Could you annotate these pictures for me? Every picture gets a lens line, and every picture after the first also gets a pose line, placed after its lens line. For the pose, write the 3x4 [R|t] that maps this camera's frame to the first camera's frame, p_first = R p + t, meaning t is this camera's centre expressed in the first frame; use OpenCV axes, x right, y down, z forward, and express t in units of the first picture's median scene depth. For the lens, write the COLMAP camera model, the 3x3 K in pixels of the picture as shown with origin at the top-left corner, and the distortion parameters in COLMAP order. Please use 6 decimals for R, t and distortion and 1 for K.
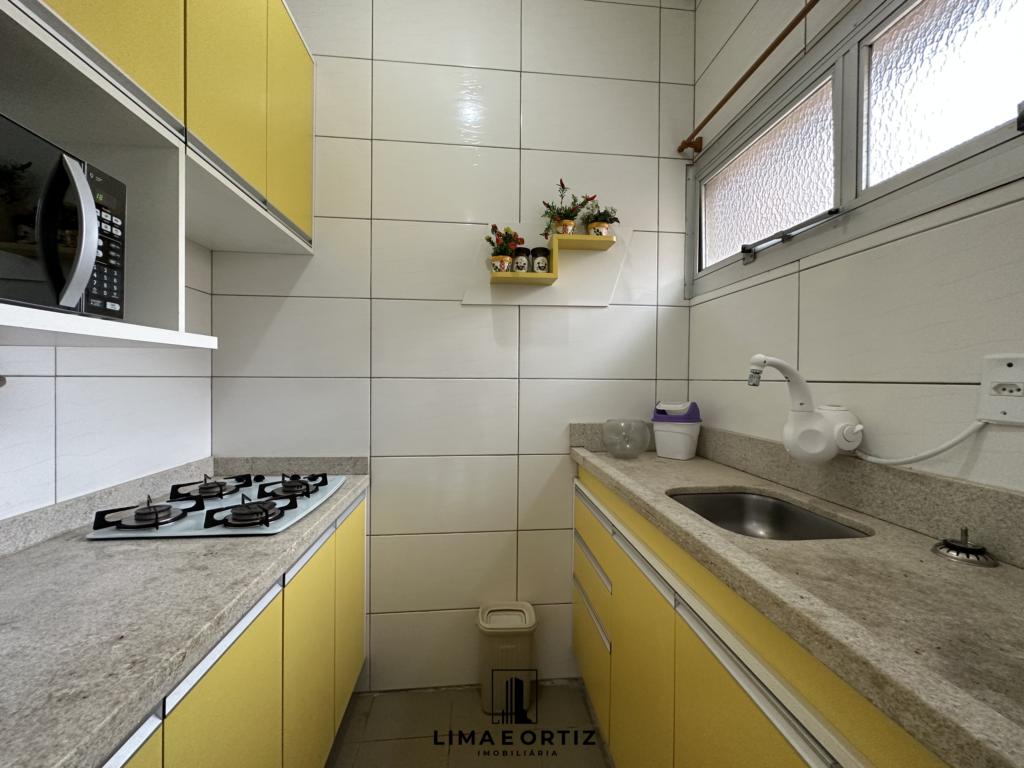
lens RADIAL K [[408.7, 0, 511.7], [0, 408.7, 381.6], [0, 0, 1]] dist [-0.001127, 0.000728]
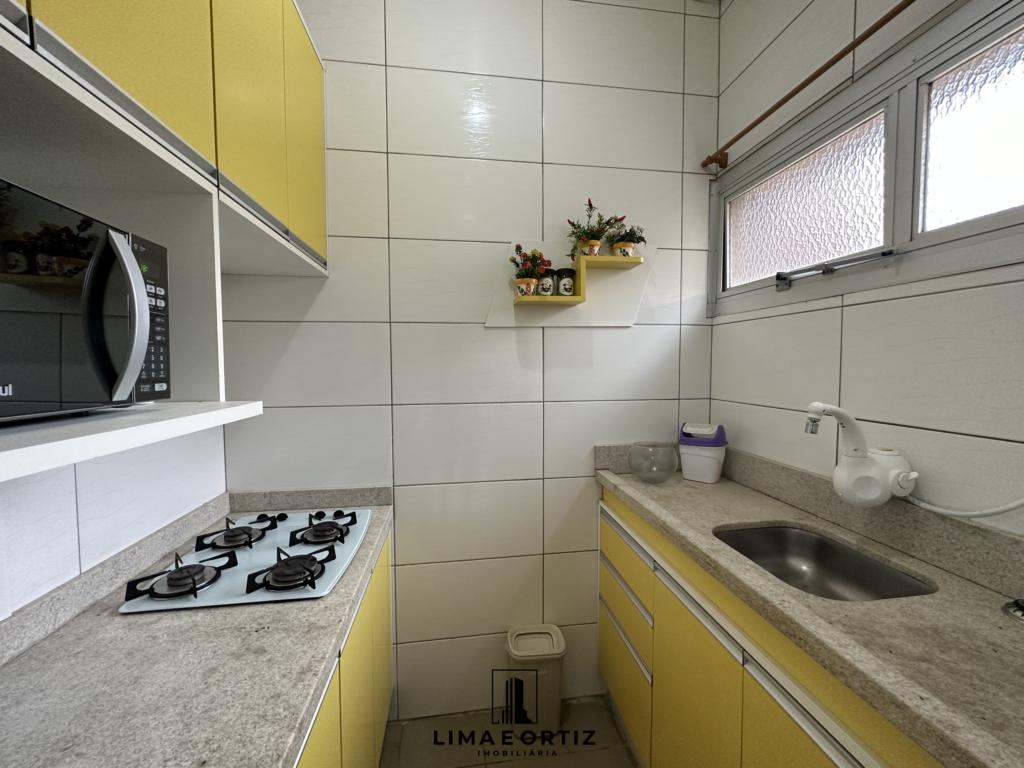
lens RADIAL K [[408.7, 0, 512.5], [0, 408.7, 383.1], [0, 0, 1]] dist [-0.001127, 0.000728]
pose [[0.998820, -0.014455, 0.046355, -0.109137], [0.012700, 0.999200, 0.037923, -0.097946], [-0.046866, -0.037290, 0.998205, 0.028445]]
